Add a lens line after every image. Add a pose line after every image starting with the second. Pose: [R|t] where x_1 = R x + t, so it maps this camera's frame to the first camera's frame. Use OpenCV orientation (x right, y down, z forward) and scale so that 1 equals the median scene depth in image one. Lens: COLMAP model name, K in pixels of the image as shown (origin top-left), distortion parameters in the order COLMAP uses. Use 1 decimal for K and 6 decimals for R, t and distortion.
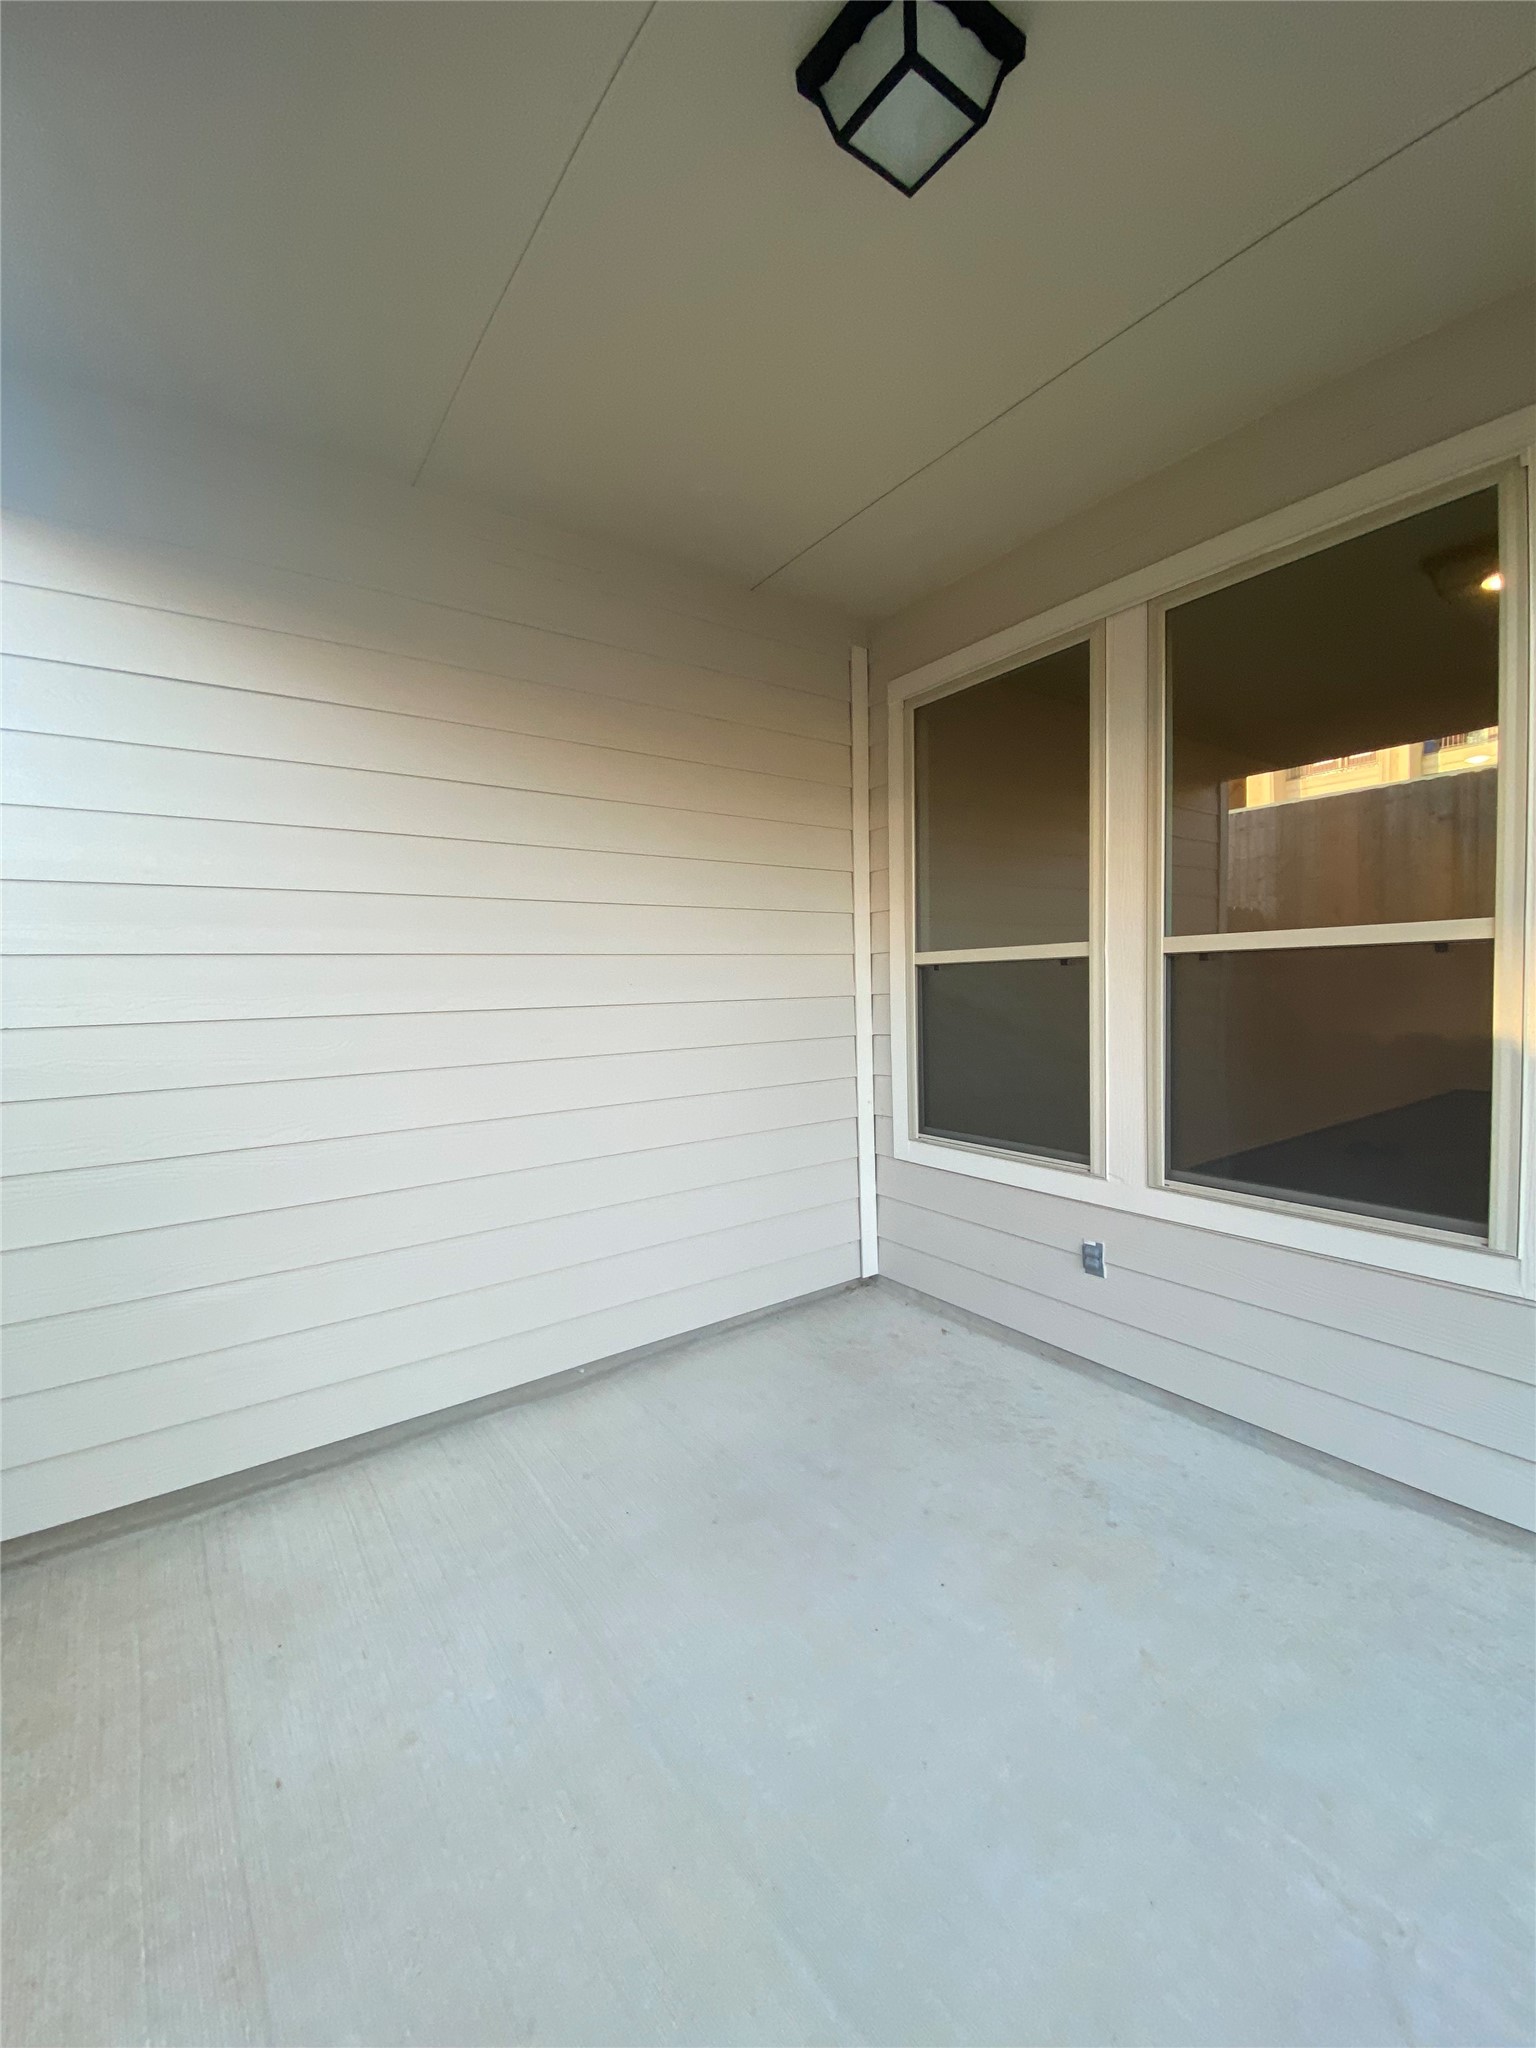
lens RADIAL K [[817.9, 0, 768.0], [0, 817.9, 1024.0], [0, 0, 1]] dist [-0.000585, -0.012257]
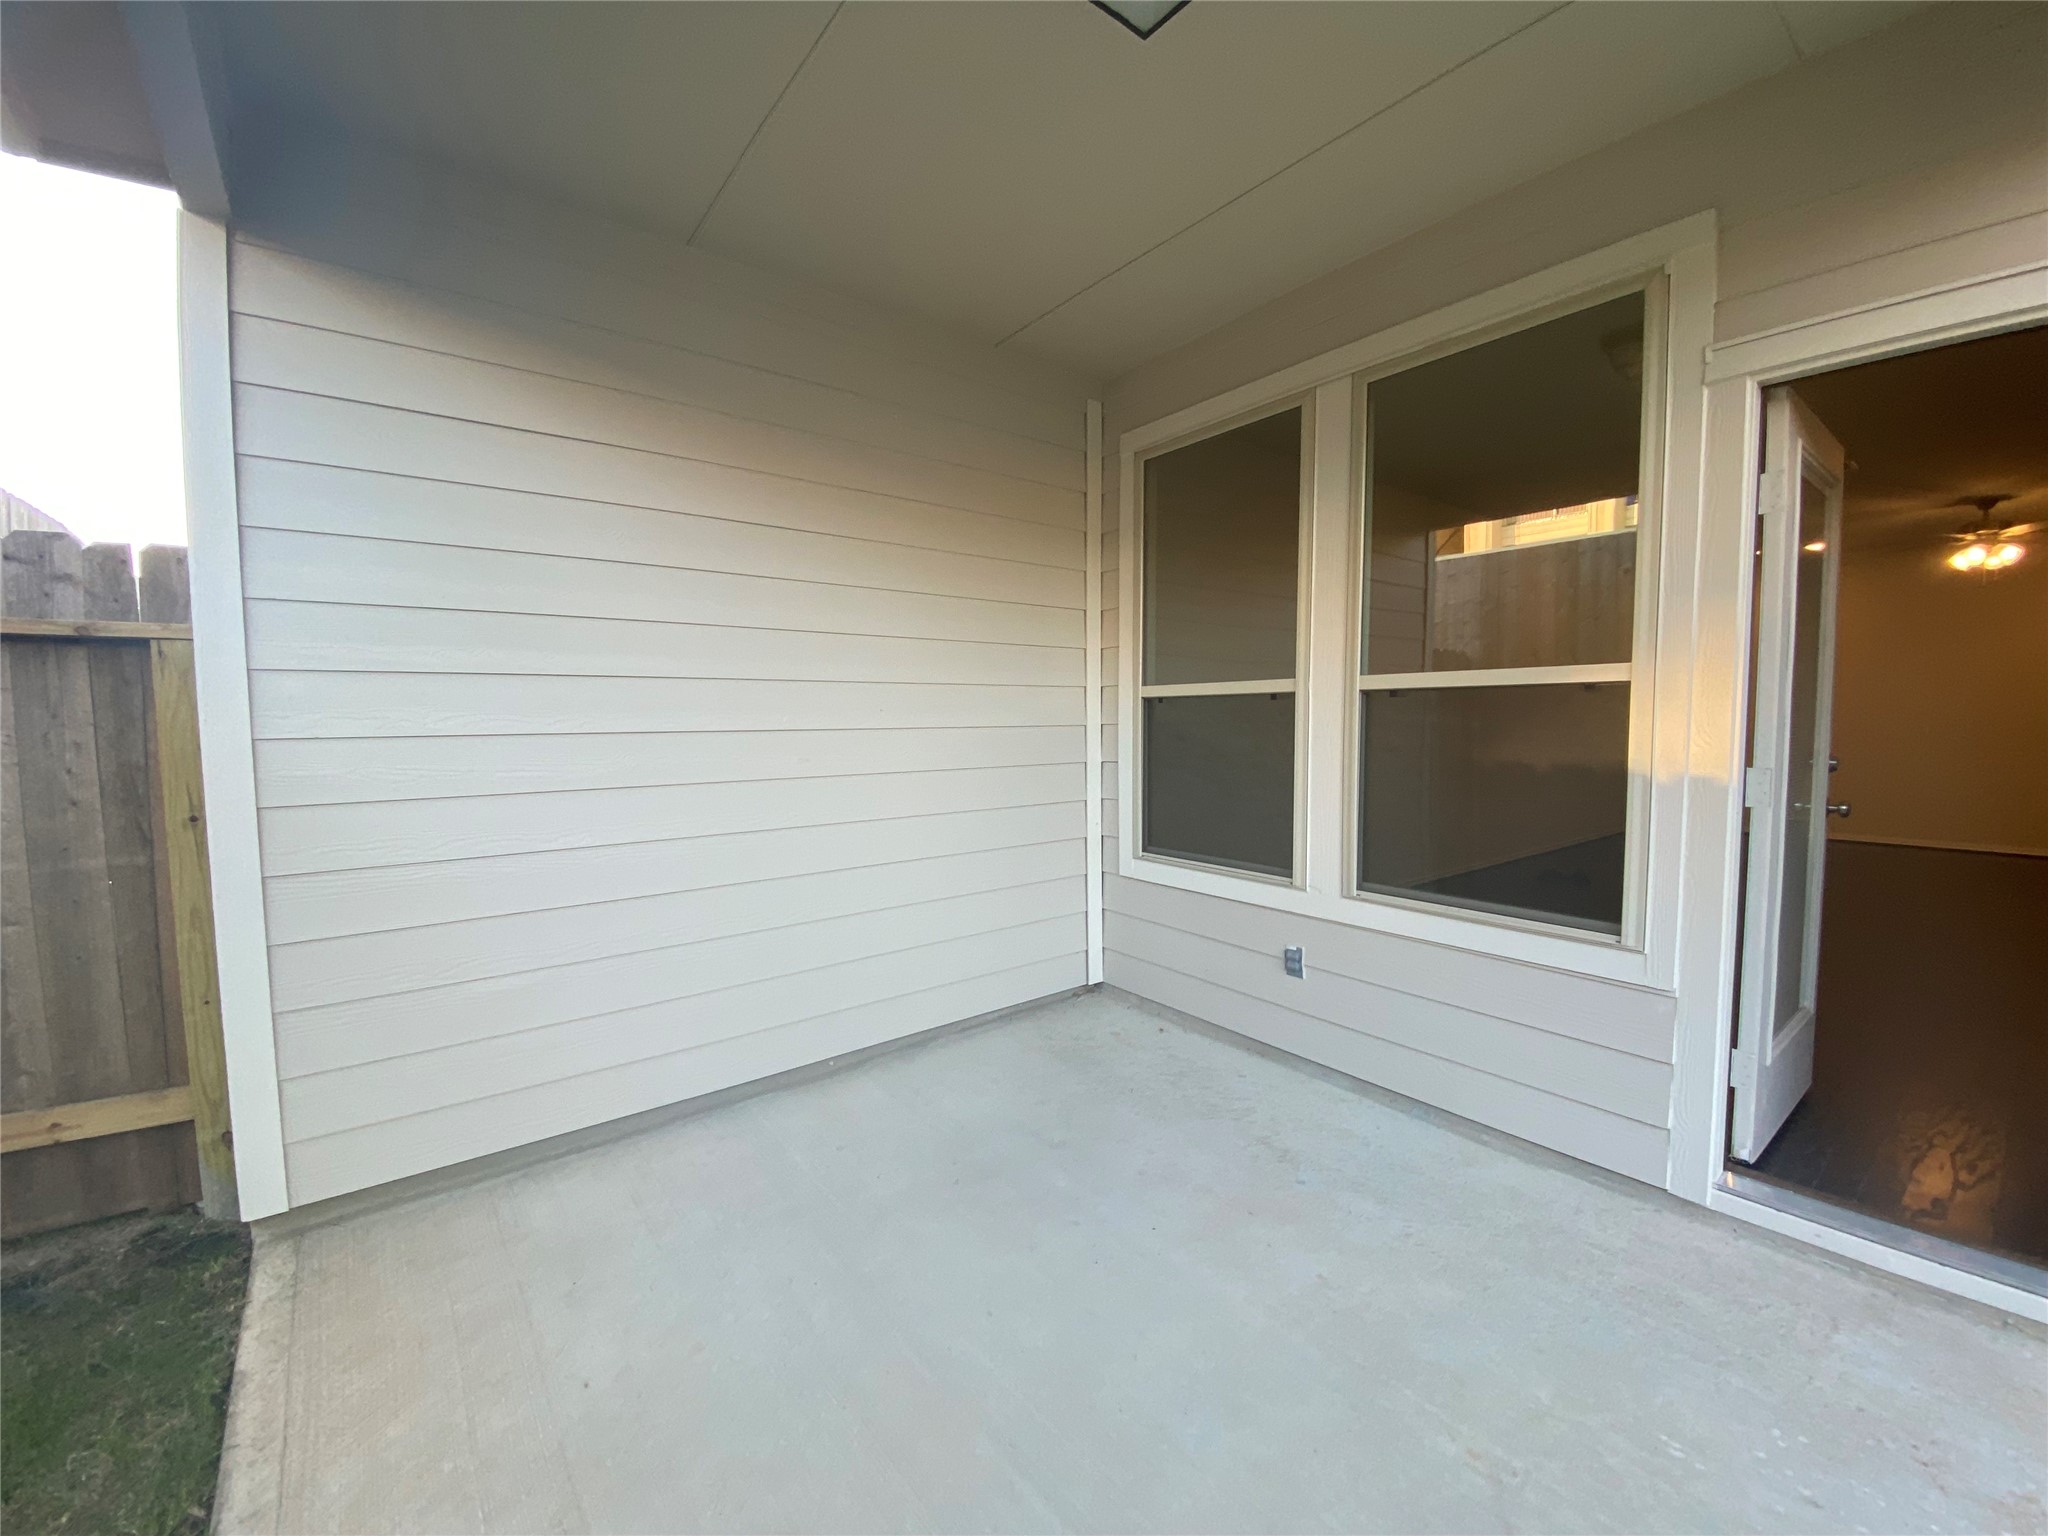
lens RADIAL K [[817.9, 0, 1031.1], [0, 817.9, 772.8], [0, 0, 1]] dist [-0.000585, -0.012257]
pose [[0.999039, 0.013774, 0.041608, -0.012602], [-0.014513, 0.999741, 0.017522, 0.013967], [-0.041356, -0.018109, 0.998980, -0.101864]]
